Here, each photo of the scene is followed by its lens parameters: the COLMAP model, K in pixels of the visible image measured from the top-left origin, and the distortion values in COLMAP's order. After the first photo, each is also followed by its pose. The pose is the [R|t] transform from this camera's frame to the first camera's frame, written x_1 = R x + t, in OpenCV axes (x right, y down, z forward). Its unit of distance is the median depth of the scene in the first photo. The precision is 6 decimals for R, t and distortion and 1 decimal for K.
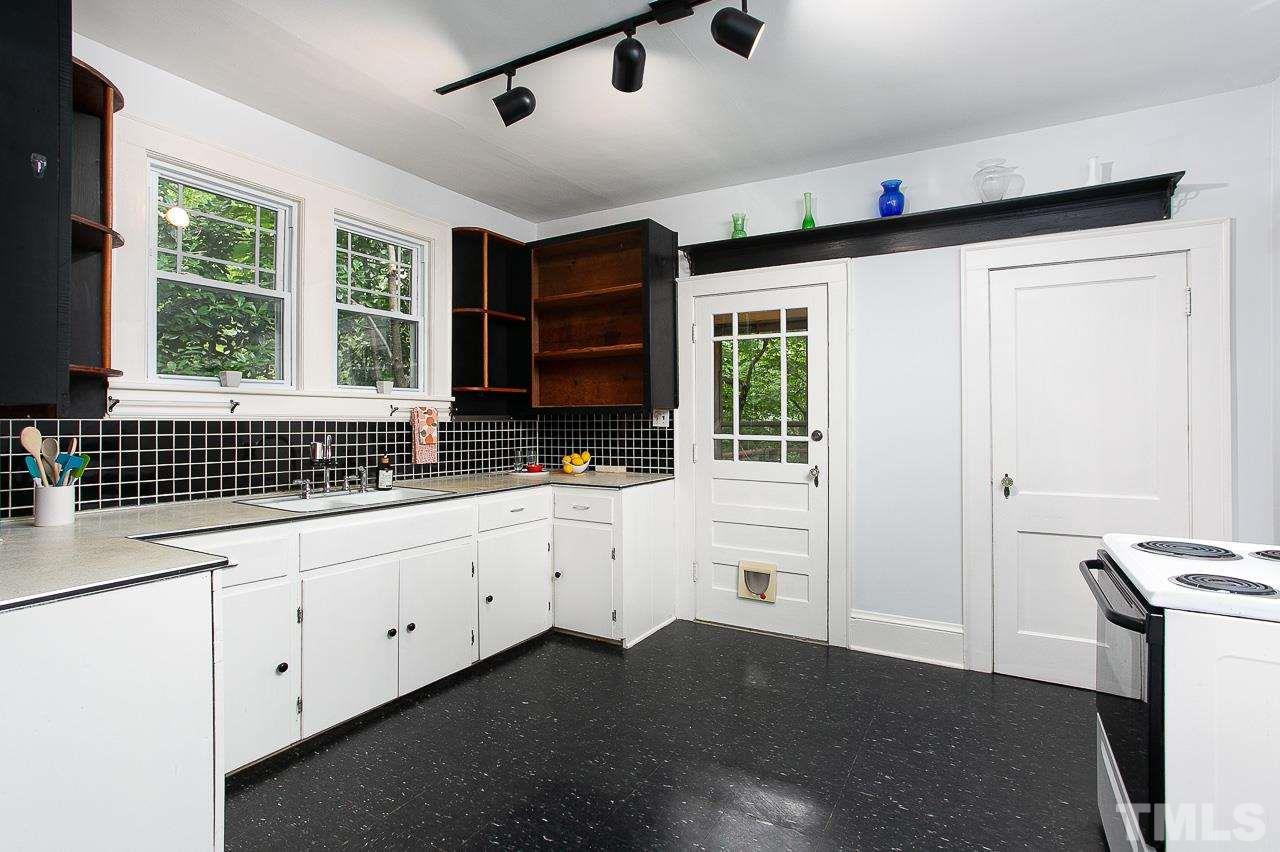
lens RADIAL K [[644.5, 0, 650.8], [0, 644.5, 417.7], [0, 0, 1]] dist [-0.035613, 0.012548]
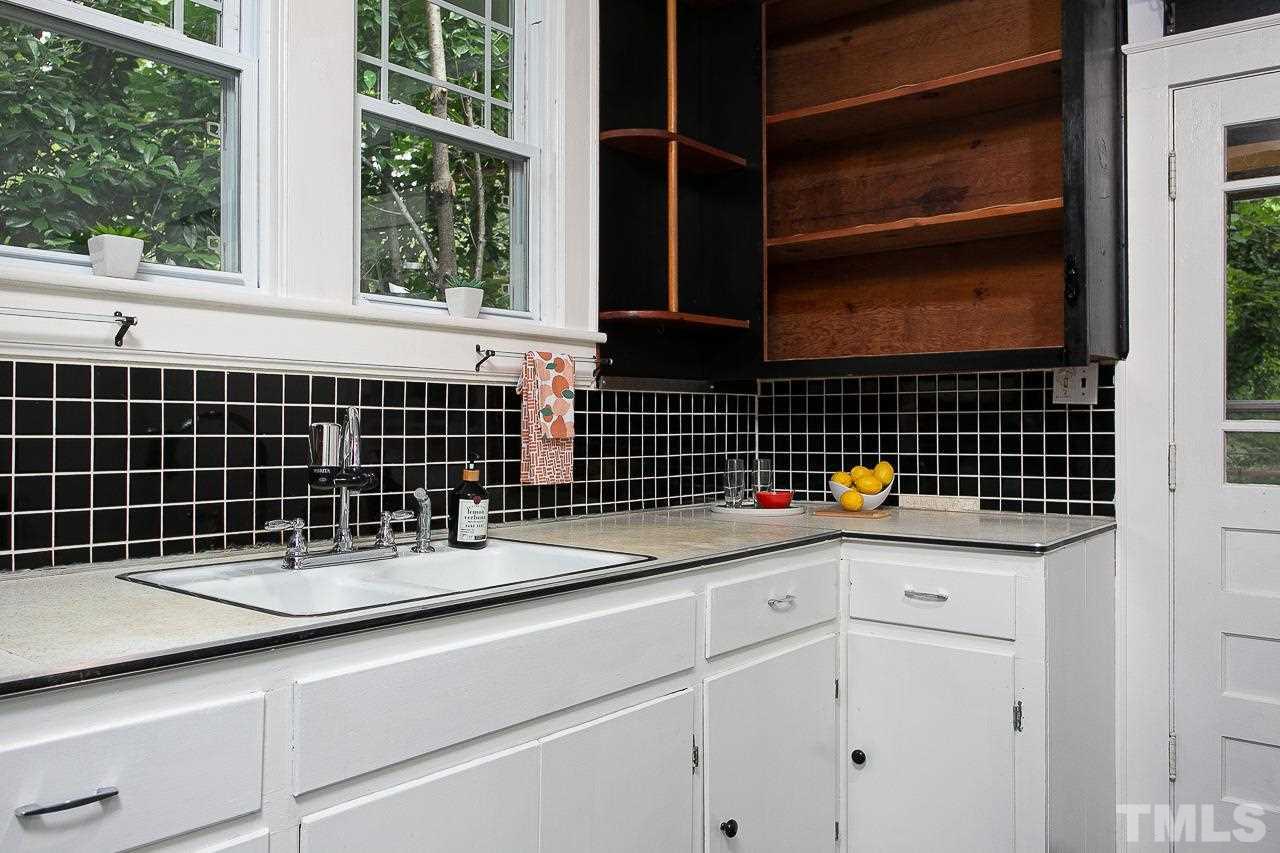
lens RADIAL K [[1075.1, 0, 644.2], [0, 1075.1, 422.0], [0, 0, 1]] dist [0.000193, 0.005189]
pose [[0.990440, 0.001586, -0.137938, -0.183251], [-0.001291, 0.999997, 0.002230, 0.027058], [0.137941, -0.002031, 0.990438, 0.289149]]
